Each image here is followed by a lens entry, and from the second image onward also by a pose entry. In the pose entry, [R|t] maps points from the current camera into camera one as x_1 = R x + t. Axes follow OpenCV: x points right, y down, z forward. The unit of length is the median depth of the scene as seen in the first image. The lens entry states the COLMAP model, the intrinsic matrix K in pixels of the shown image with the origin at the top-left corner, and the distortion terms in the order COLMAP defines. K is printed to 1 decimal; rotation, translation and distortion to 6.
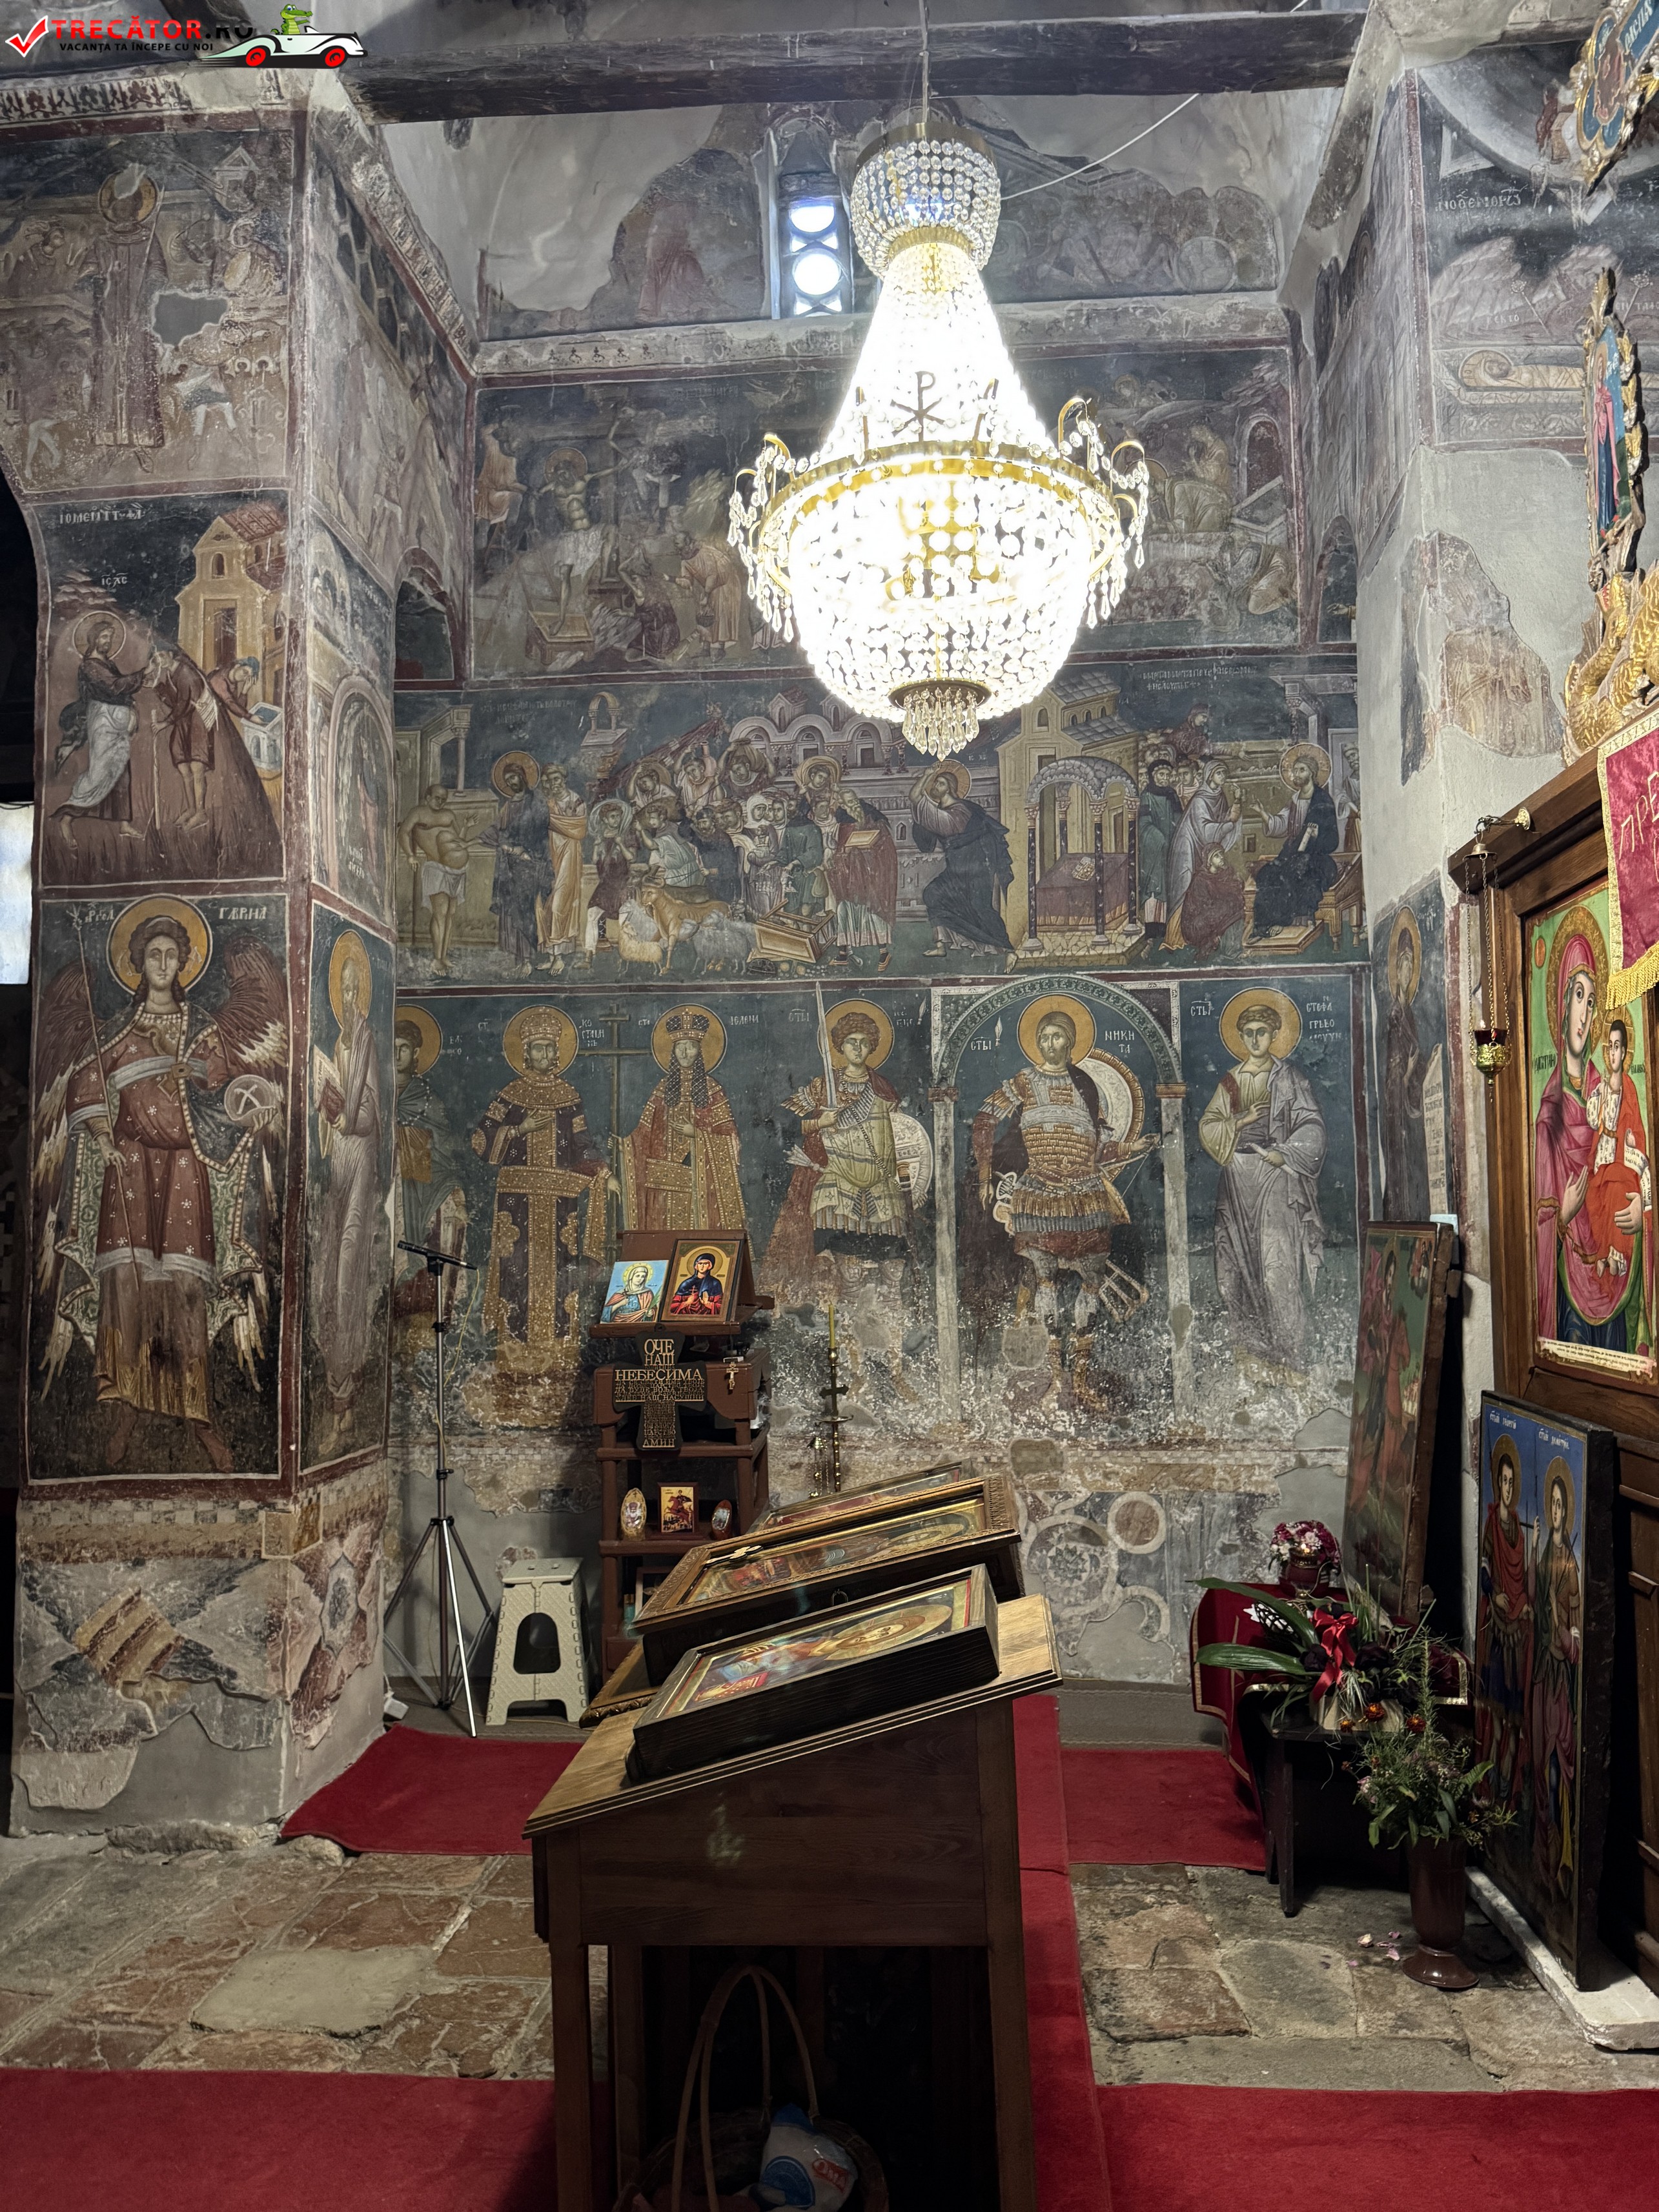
lens RADIAL K [[1531.1, 0, 837.7], [0, 1531.1, 1103.7], [0, 0, 1]] dist [0.156900, -0.331425]
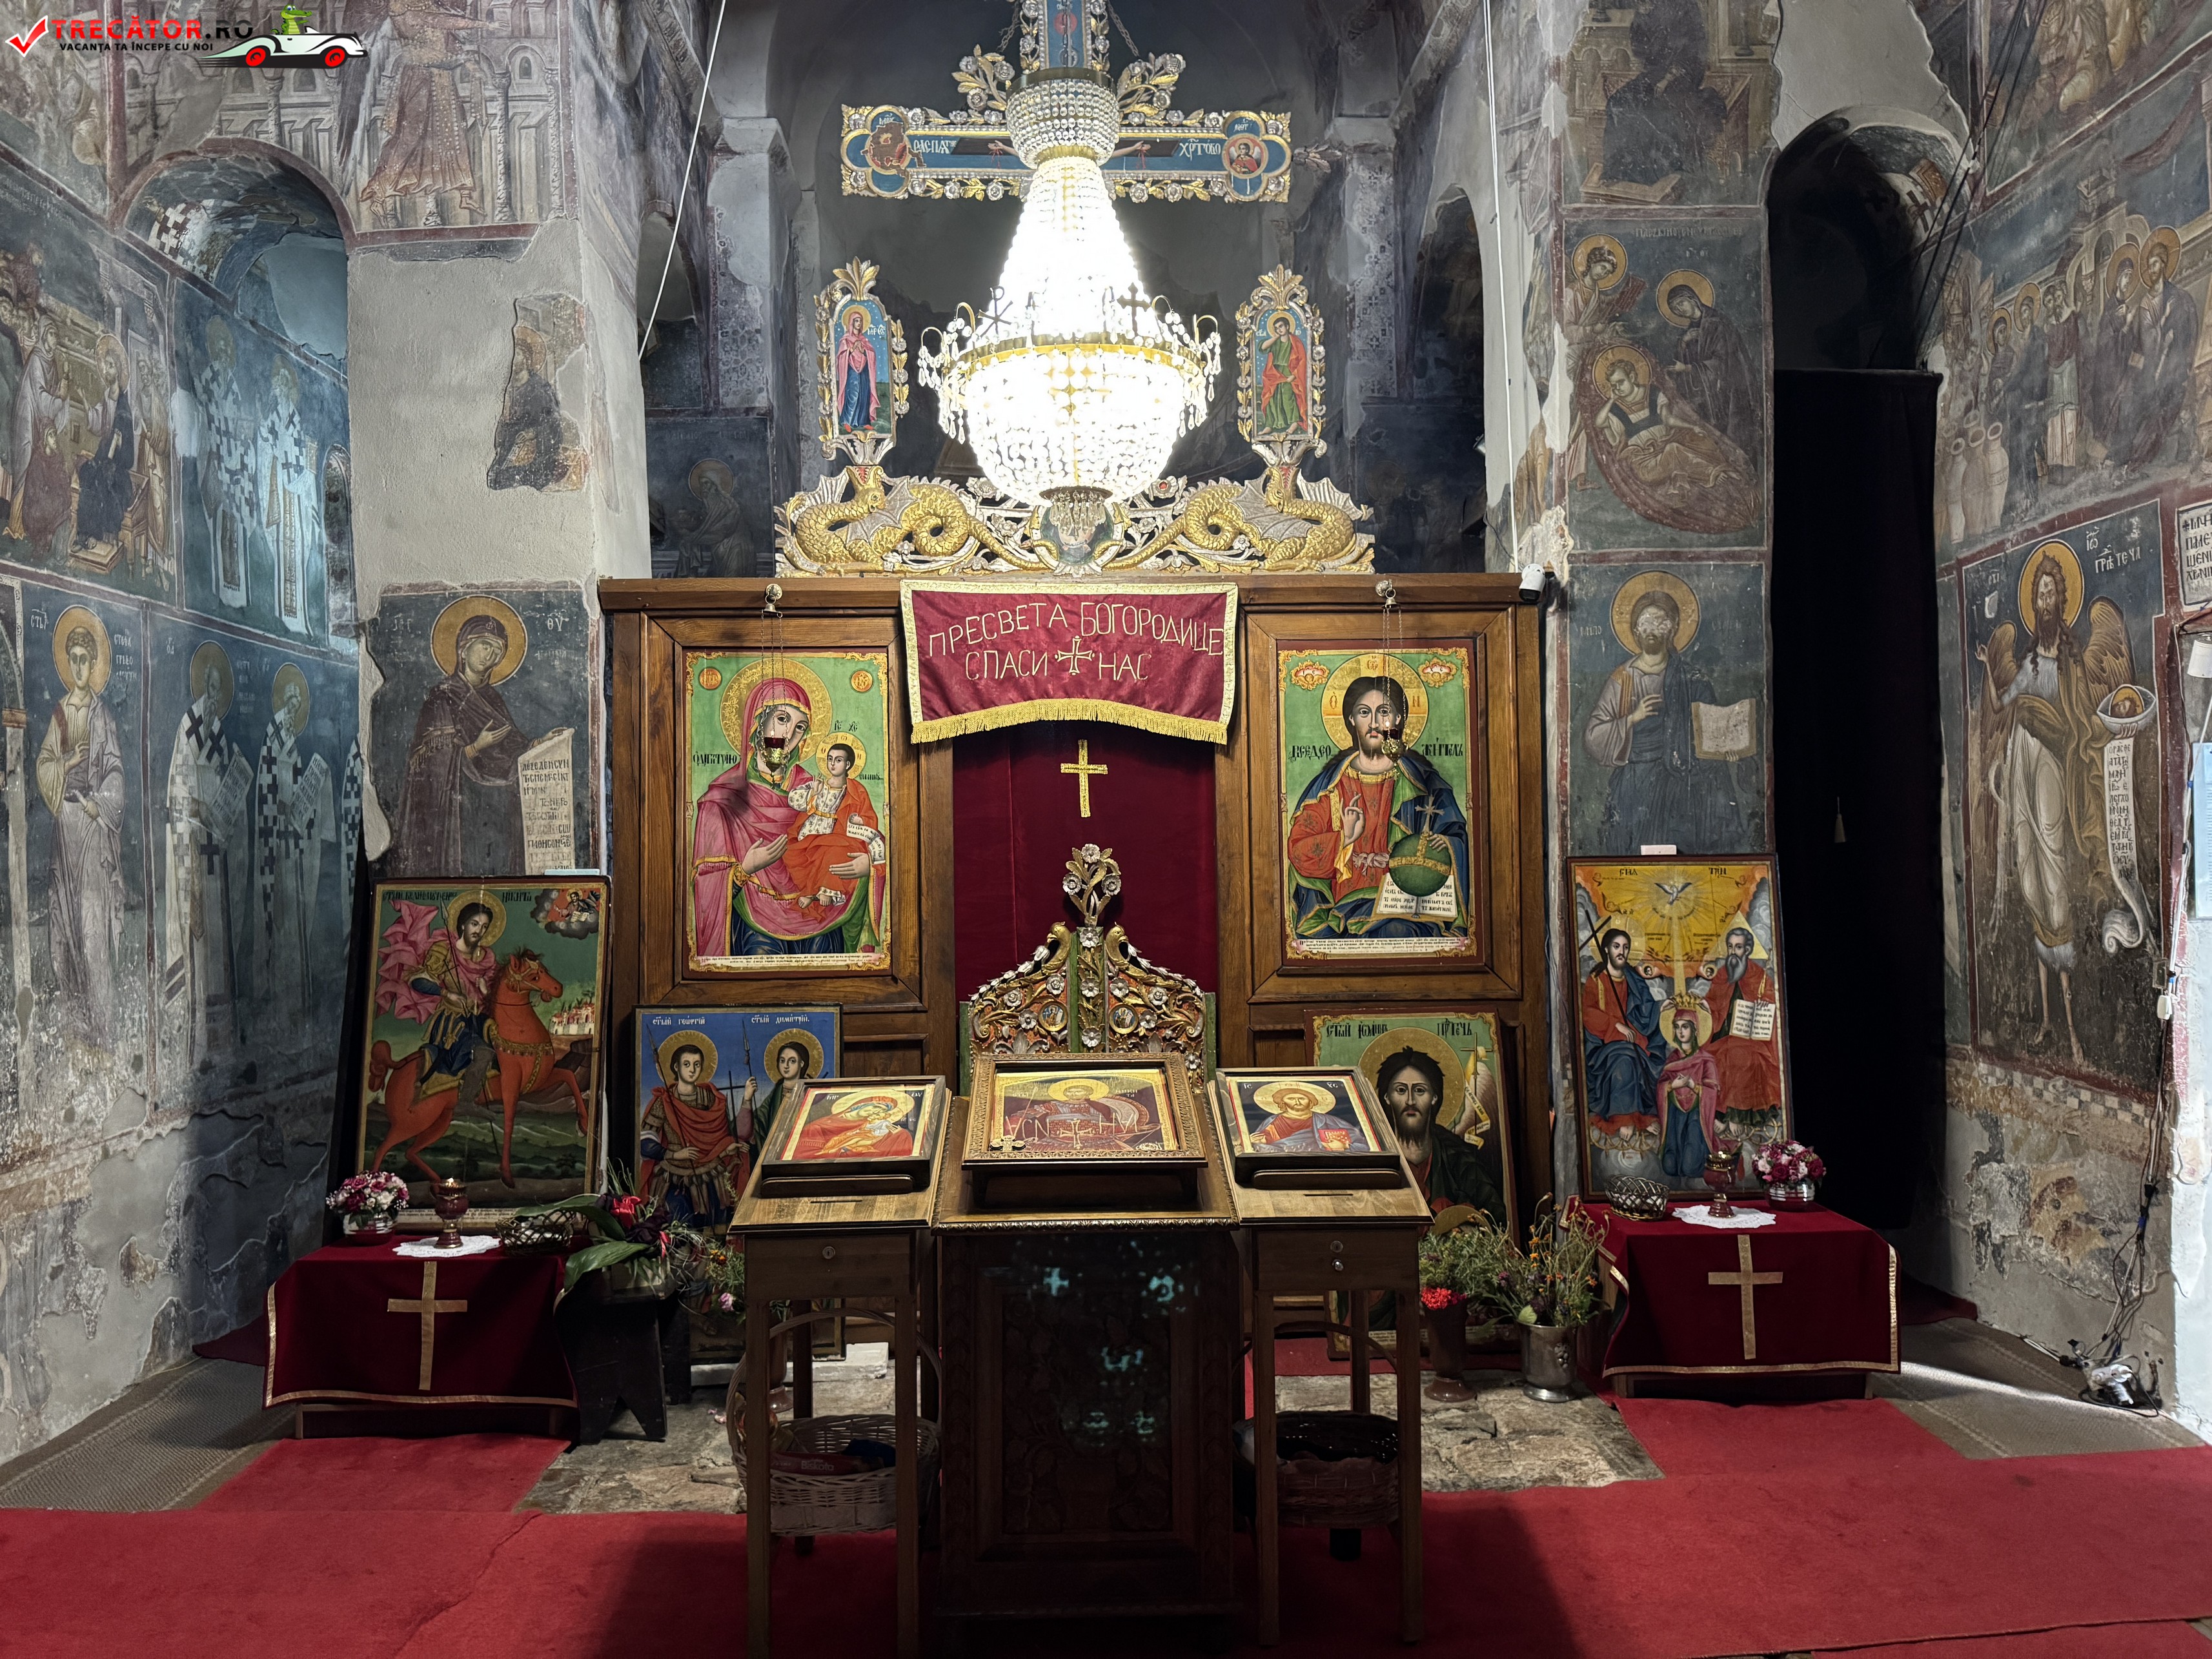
lens RADIAL K [[1569.9, 0, 1100.9], [0, 1569.9, 828.5], [0, 0, 1]] dist [0.035851, -0.044114]
pose [[-0.126022, 0.024975, 0.991713, -0.644758], [-0.061550, 0.997560, -0.032944, 0.039670], [-0.990116, -0.065192, -0.124177, 0.543237]]
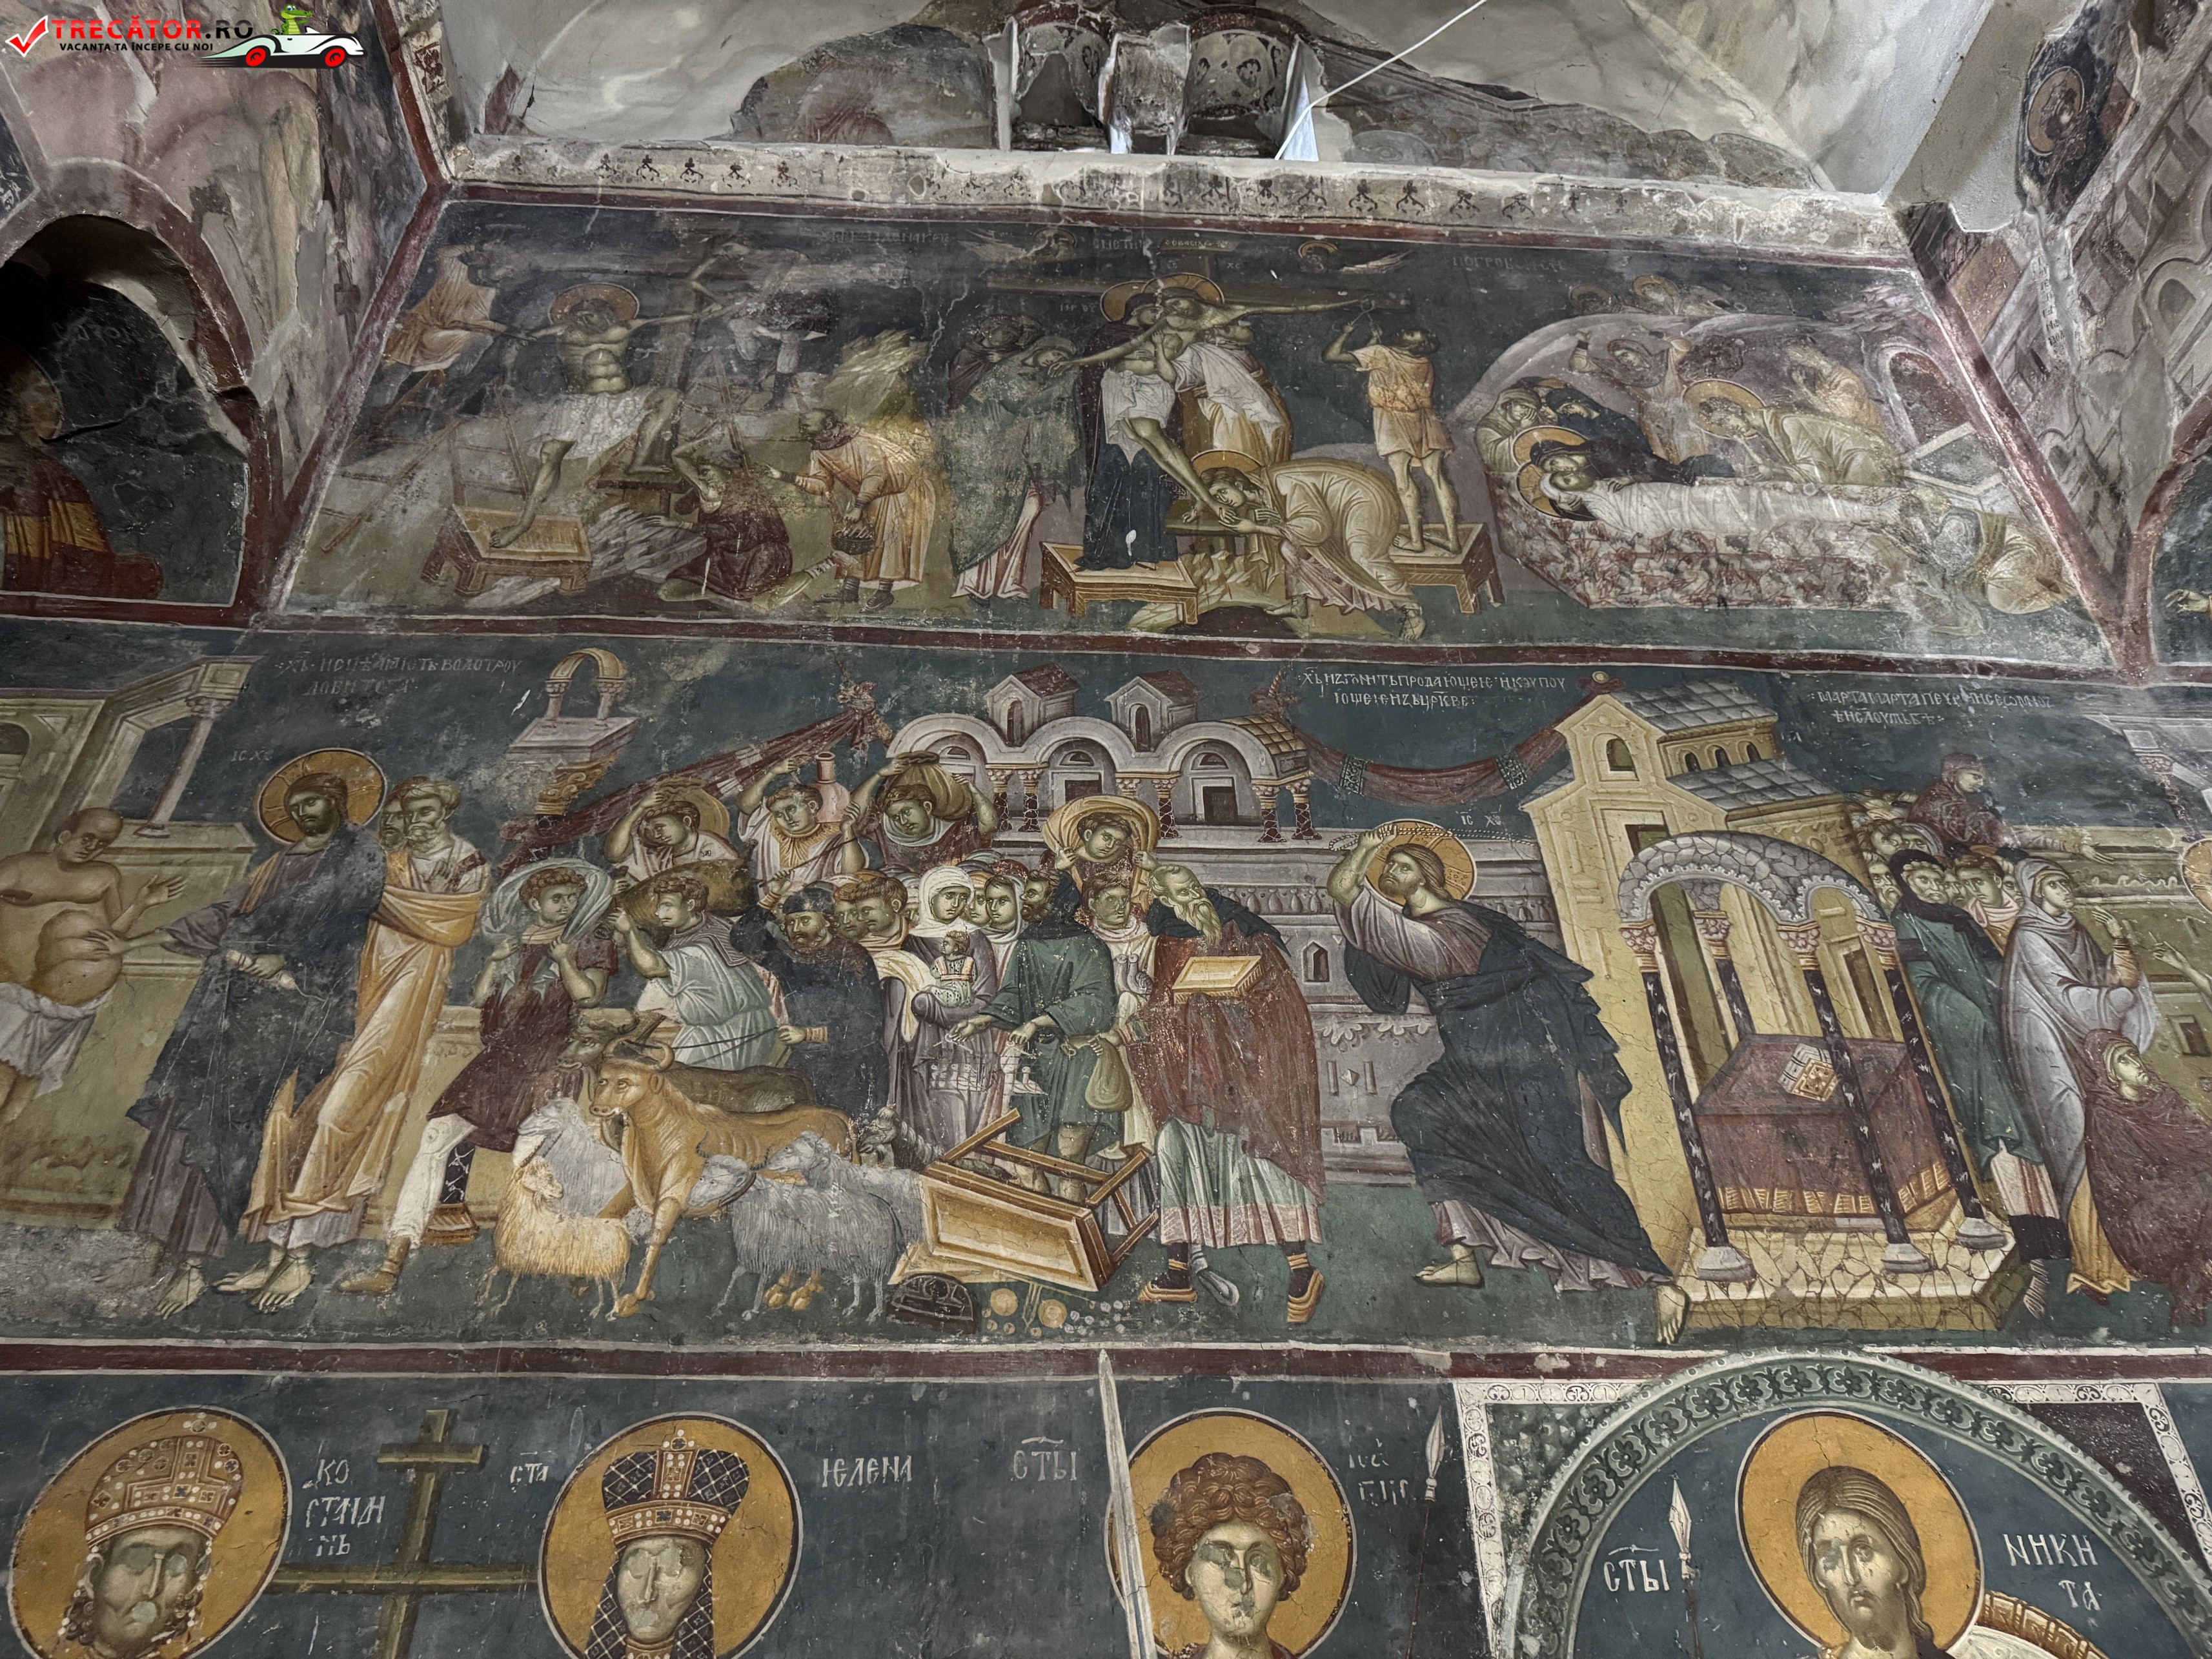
lens RADIAL K [[1560.7, 0, 1110.6], [0, 1560.7, 831.7], [0, 0, 1]] dist [0.032046, -0.042066]
pose [[0.986677, 0.089233, 0.136035, -0.068533], [-0.006173, 0.856092, -0.516787, -0.002172], [-0.162572, 0.509062, 0.845237, 0.675787]]
